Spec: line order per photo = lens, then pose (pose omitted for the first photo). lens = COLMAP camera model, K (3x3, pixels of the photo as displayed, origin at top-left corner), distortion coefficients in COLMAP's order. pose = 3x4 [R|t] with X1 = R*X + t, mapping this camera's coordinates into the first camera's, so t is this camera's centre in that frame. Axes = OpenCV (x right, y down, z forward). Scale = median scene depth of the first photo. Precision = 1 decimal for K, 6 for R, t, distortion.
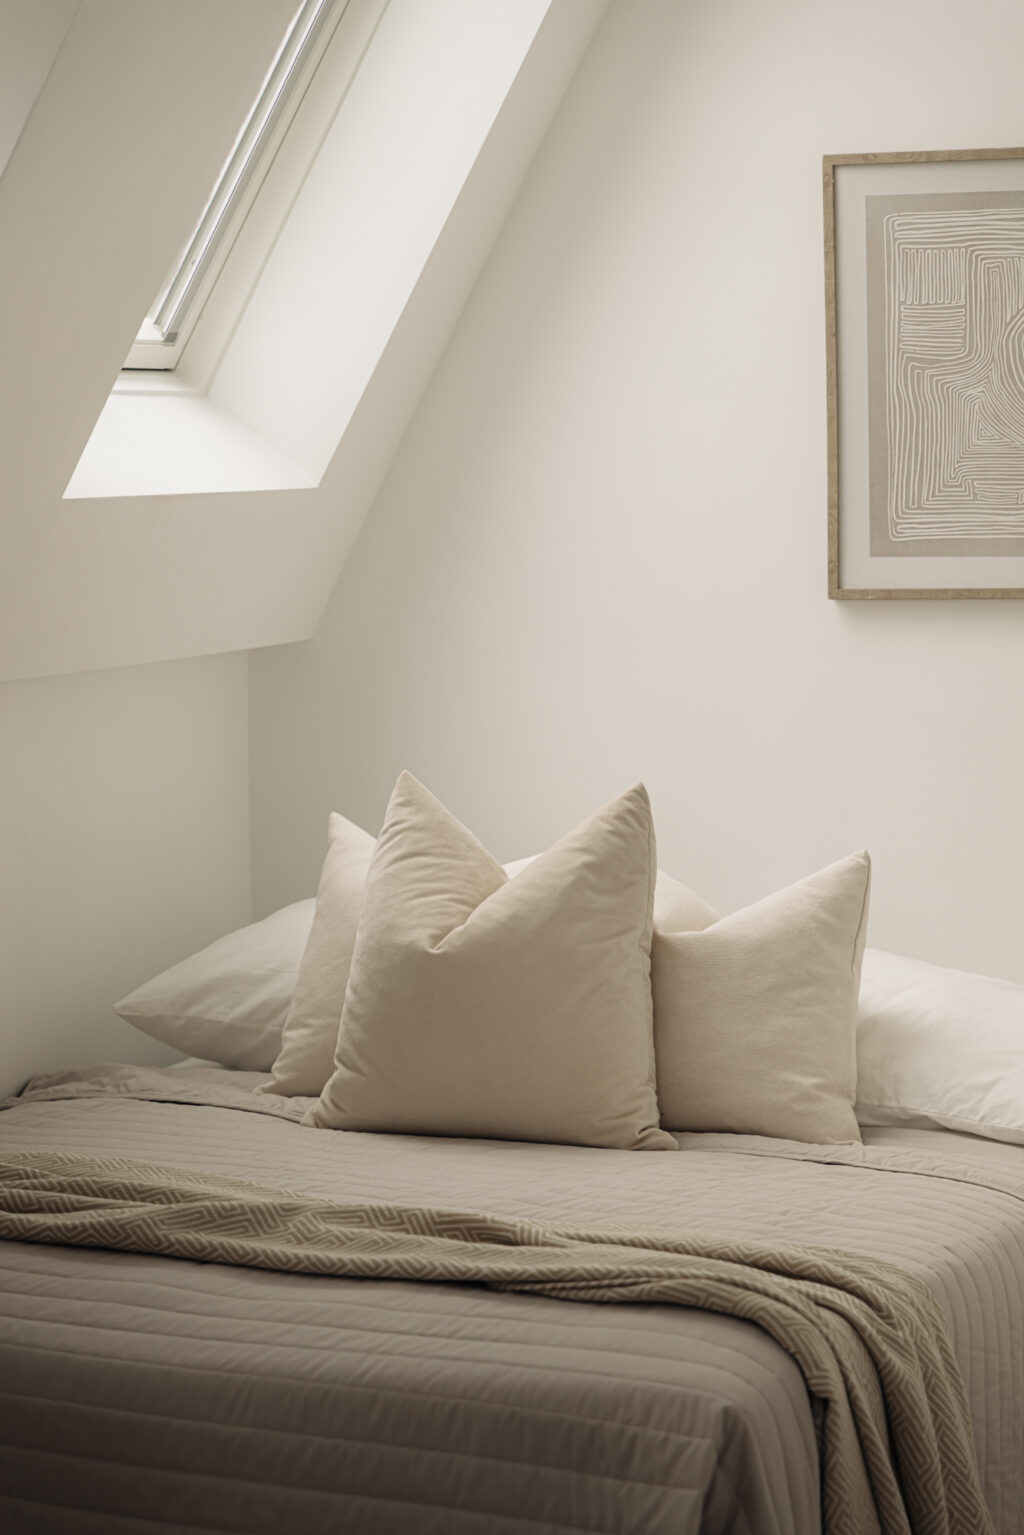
lens RADIAL K [[4517.9, 0, 512.0], [0, 4517.9, 767.5], [0, 0, 1]] dist [0.030611, -0.451481]
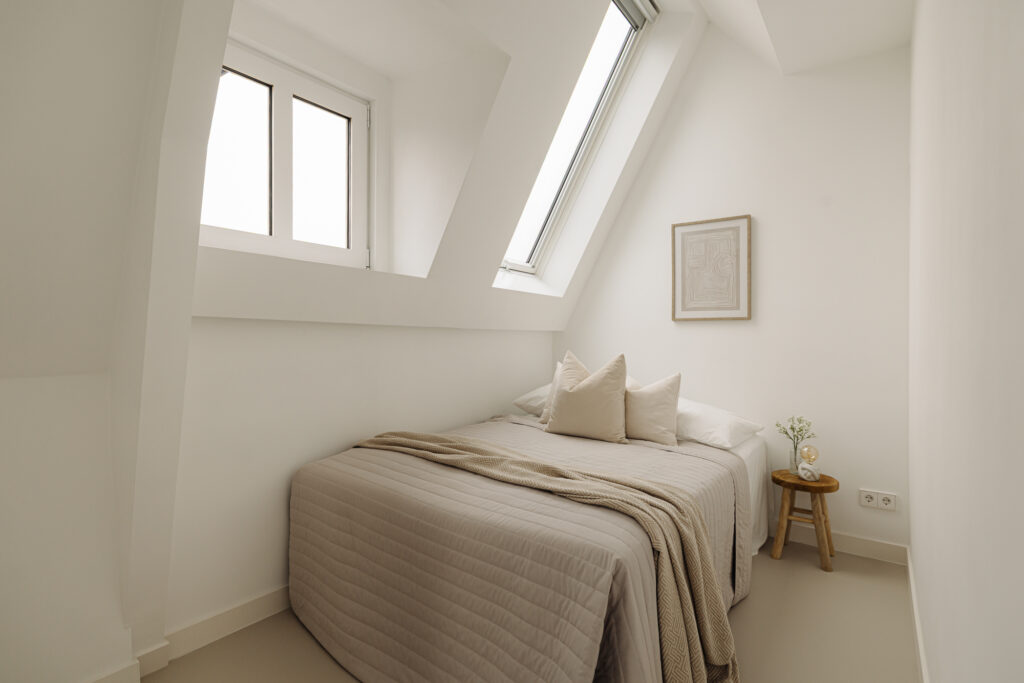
lens RADIAL K [[503.5, 0, 511.5], [0, 503.5, 328.7], [0, 0, 1]] dist [0.000900, 0.000358]
pose [[0.968126, 0.015040, -0.250012, 0.045648], [-0.039597, 0.994833, -0.093489, 0.028473], [0.247314, 0.100409, 0.963719, 0.530821]]
